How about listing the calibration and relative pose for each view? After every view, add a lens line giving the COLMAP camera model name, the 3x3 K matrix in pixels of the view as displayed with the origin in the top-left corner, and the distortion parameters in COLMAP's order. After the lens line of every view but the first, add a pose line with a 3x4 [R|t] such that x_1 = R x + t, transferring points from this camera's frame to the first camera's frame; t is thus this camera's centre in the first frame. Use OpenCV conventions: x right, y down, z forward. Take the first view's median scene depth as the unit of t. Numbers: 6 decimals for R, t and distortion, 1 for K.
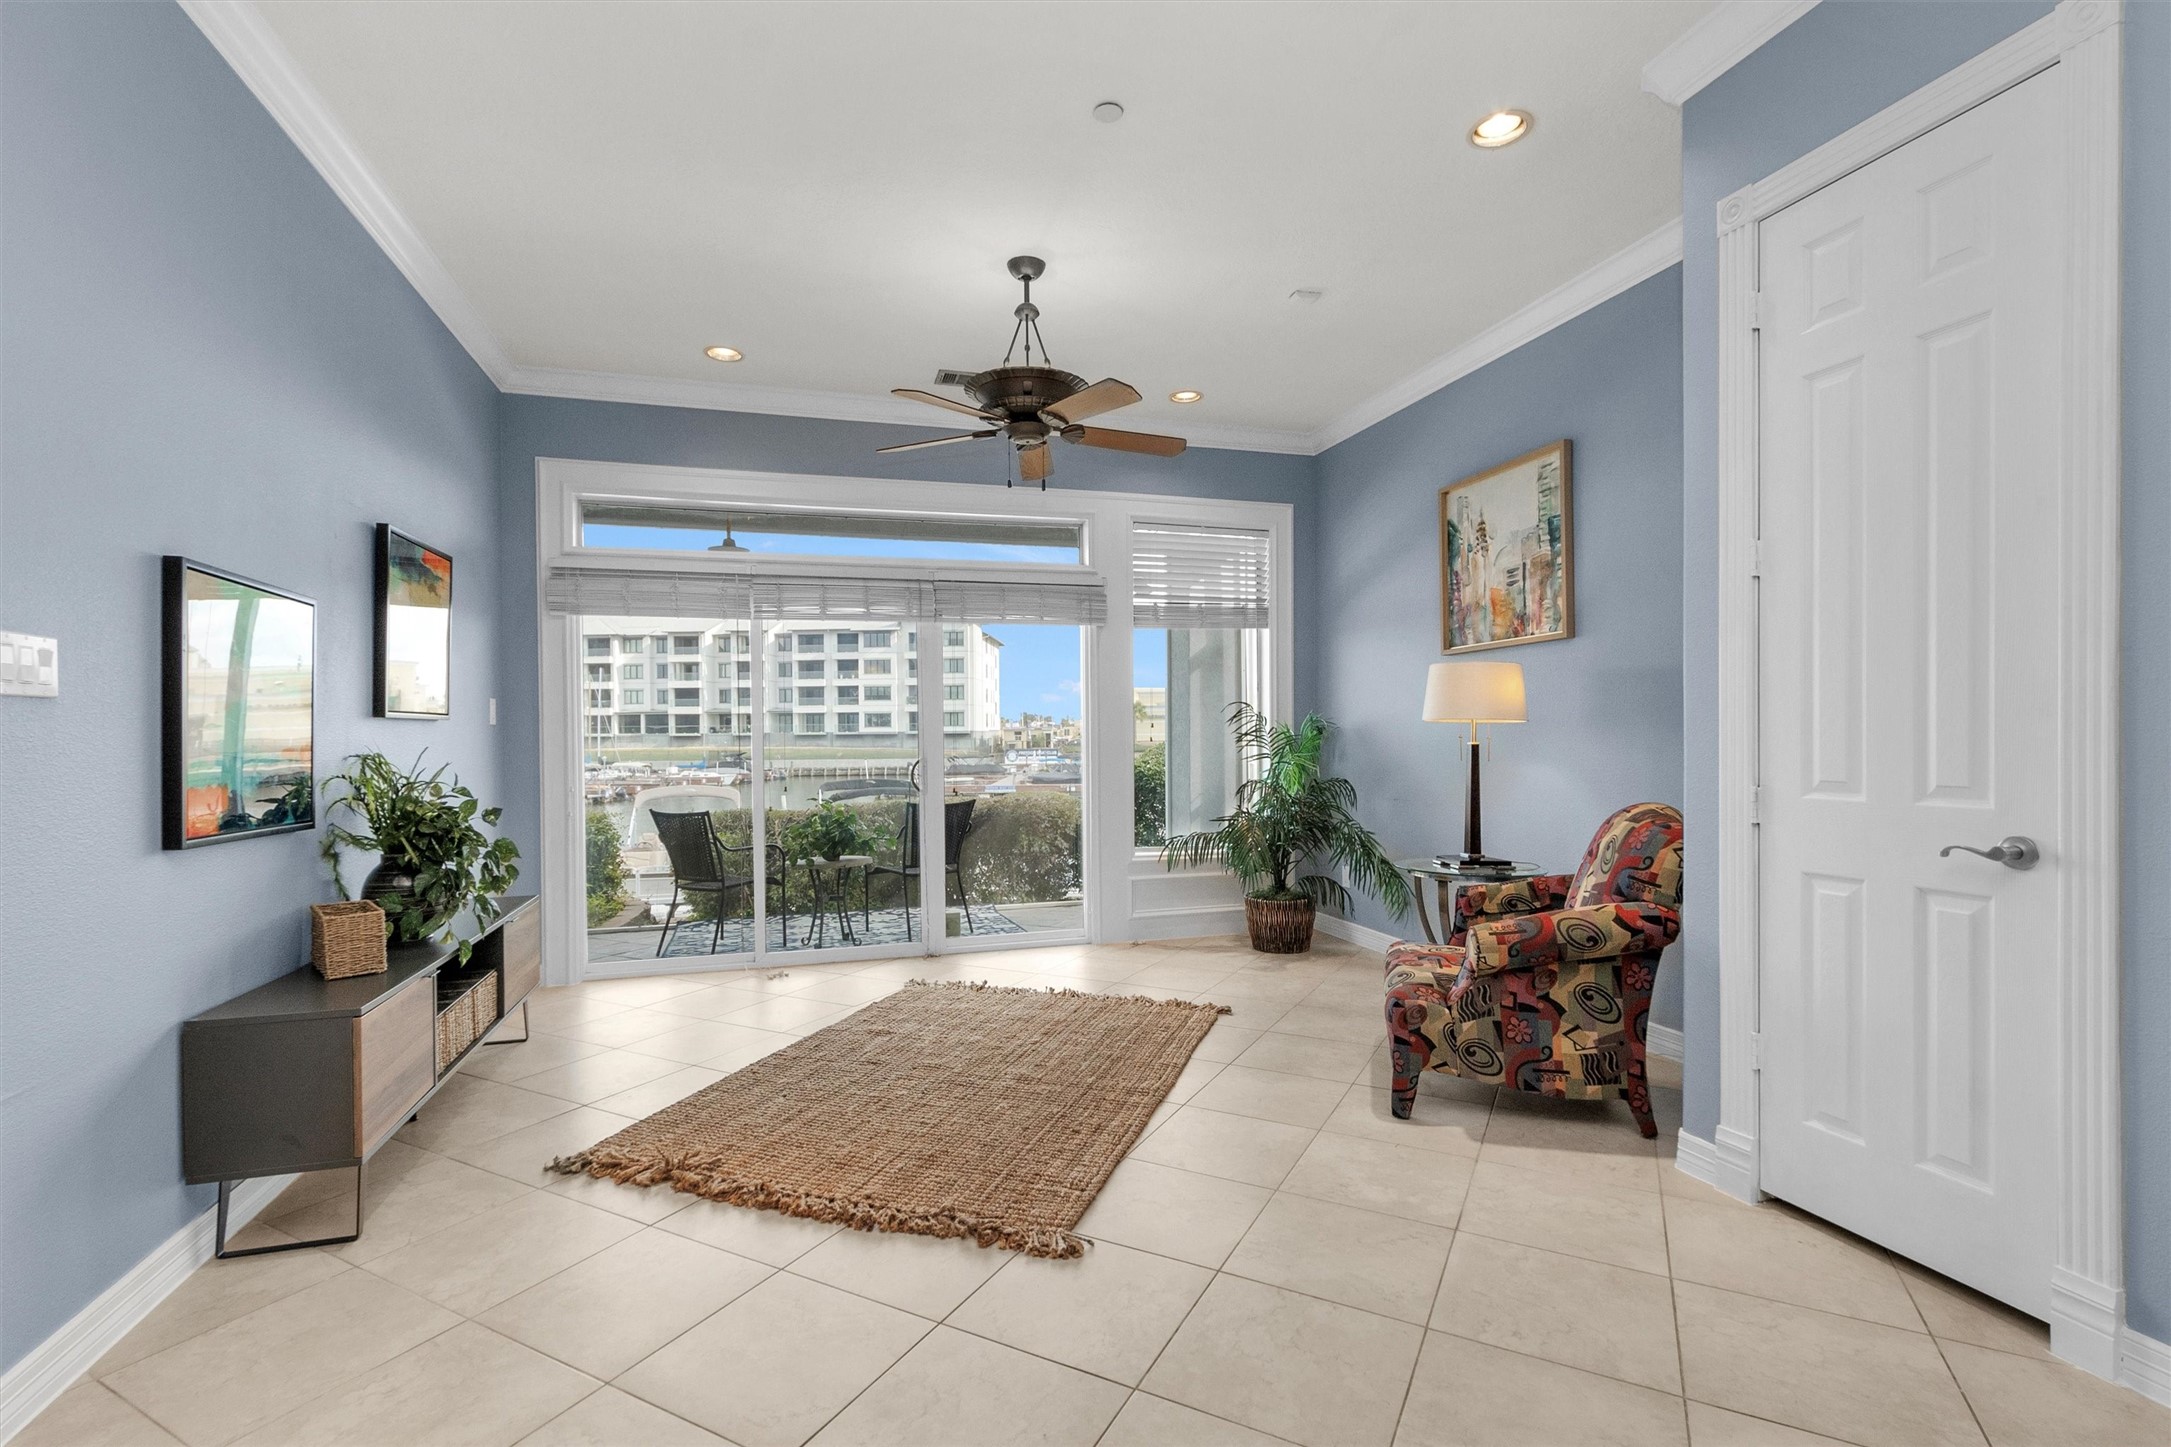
lens RADIAL K [[977.7, 0, 1046.5], [0, 977.7, 742.9], [0, 0, 1]] dist [0.000583, 0.000169]
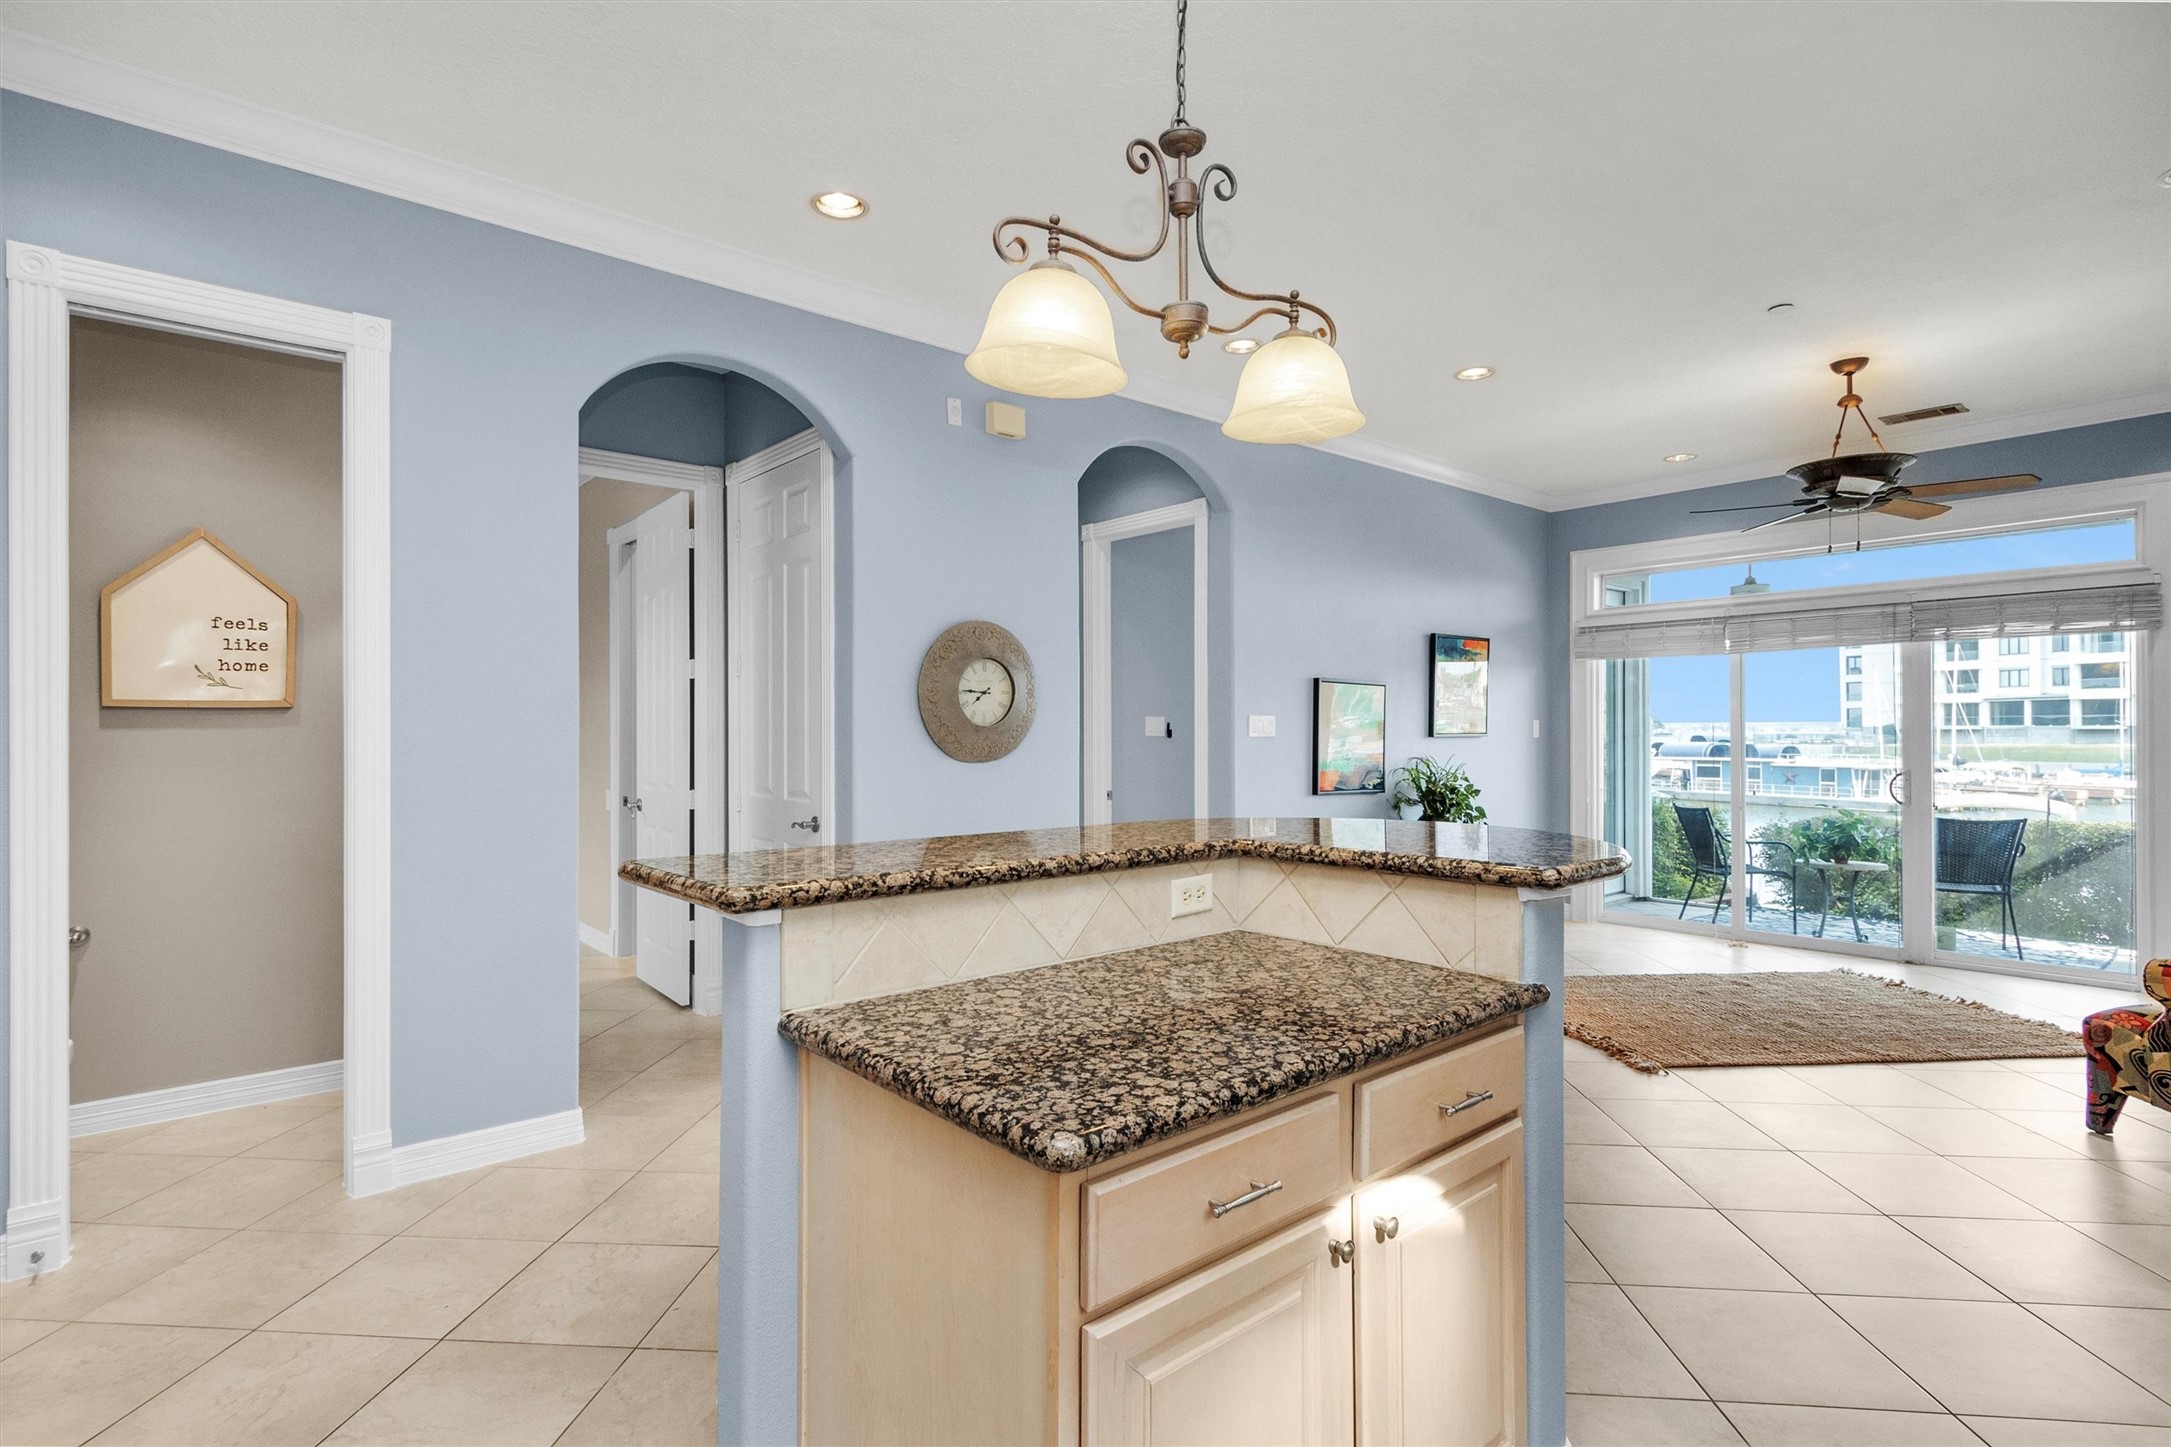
lens RADIAL K [[1043.9, 0, 1117.0], [0, 1043.9, 729.0], [0, 0, 1]] dist [-0.000405, -0.000073]
pose [[0.443589, 0.005722, -0.896212, 0.758702], [-0.010538, 0.999944, 0.001168, -0.034676], [0.896168, 0.008926, 0.443624, -0.378839]]
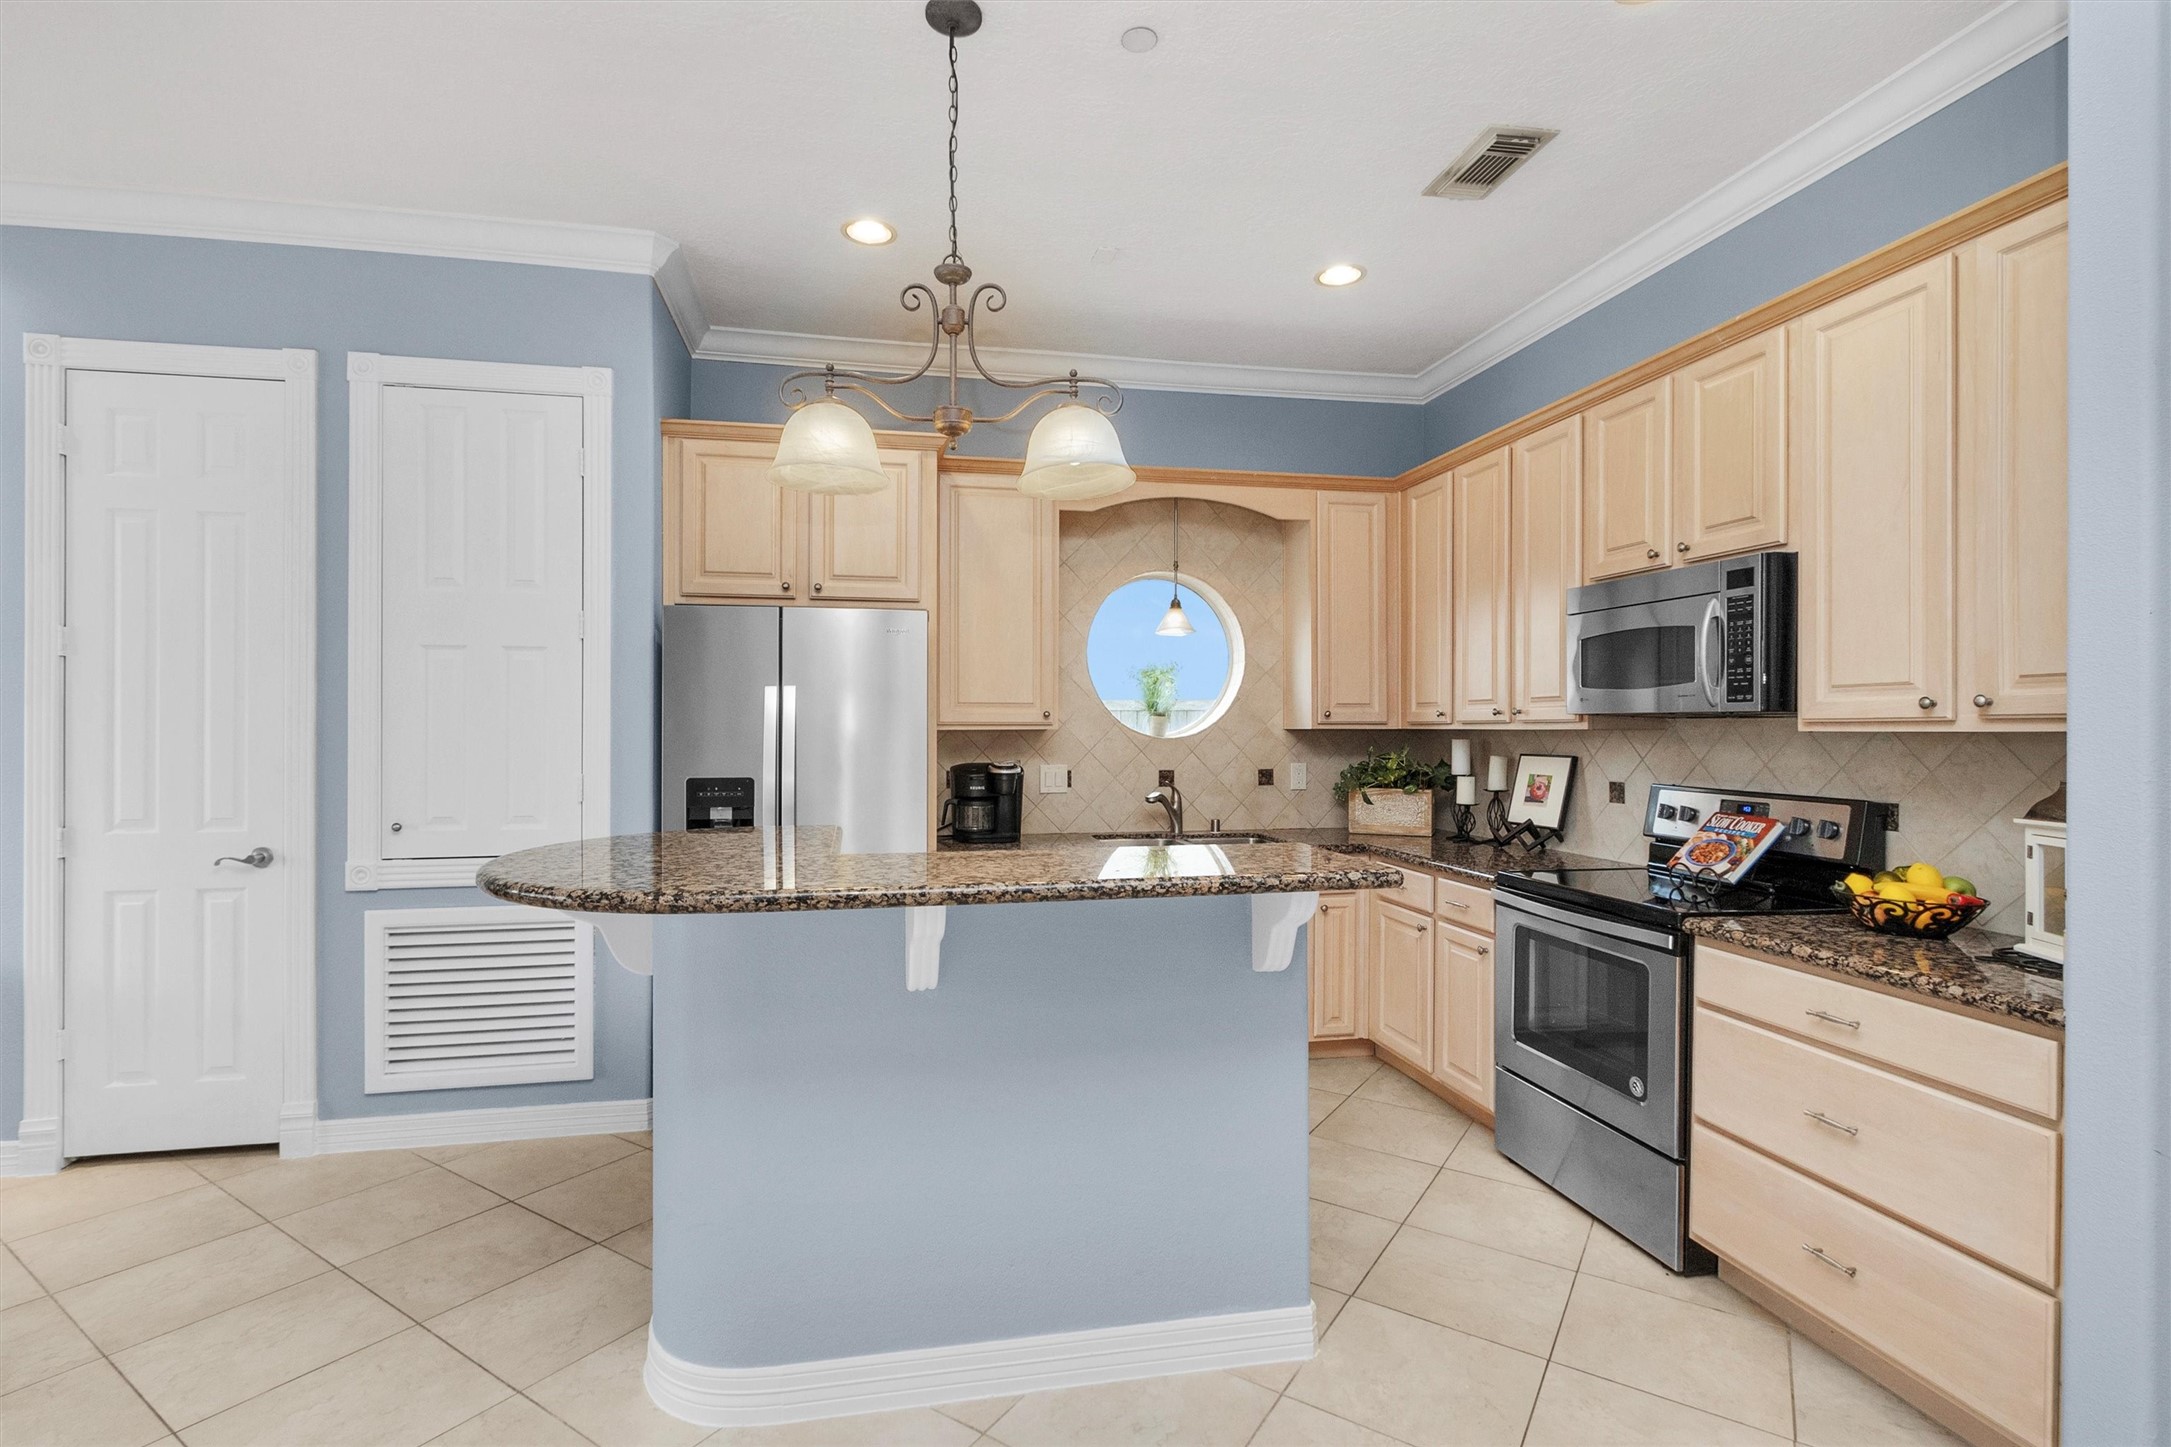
lens RADIAL K [[1024.2, 0, 1085.5], [0, 1024.2, 723.5], [0, 0, 1]] dist [0.000668, -0.000263]
pose [[0.069131, 0.010344, 0.997554, -0.318188], [0.008866, 0.999900, -0.010983, -0.041322], [-0.997568, 0.009603, 0.069033, -0.250674]]
